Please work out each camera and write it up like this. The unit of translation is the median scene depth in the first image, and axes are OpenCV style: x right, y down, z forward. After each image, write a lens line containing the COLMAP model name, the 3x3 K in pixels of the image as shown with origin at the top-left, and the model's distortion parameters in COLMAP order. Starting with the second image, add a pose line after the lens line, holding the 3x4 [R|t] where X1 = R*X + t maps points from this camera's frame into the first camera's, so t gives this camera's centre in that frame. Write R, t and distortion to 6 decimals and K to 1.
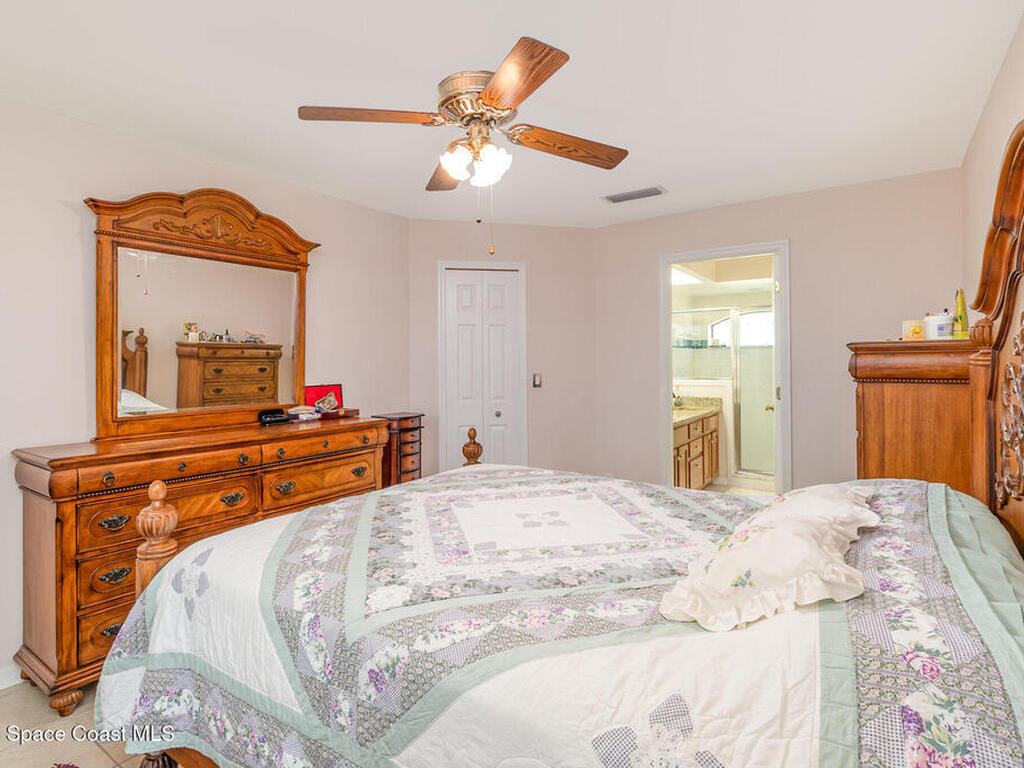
lens RADIAL K [[544.2, 0, 510.0], [0, 544.2, 376.7], [0, 0, 1]] dist [0.018974, -0.000811]
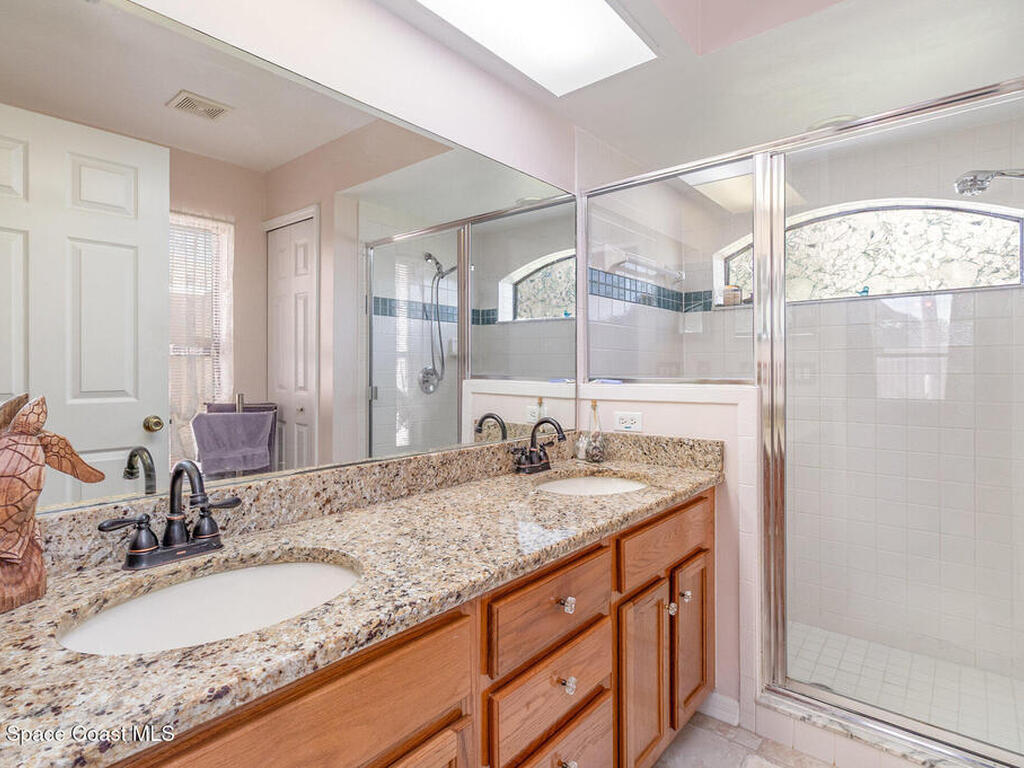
lens RADIAL K [[544.2, 0, 516.1], [0, 544.2, 380.1], [0, 0, 1]] dist [0.018974, -0.000811]
pose [[0.996570, -0.002081, -0.082722, 0.286400], [0.002548, 0.999981, 0.005537, 0.000815], [0.082709, -0.005728, 0.996557, 0.654542]]
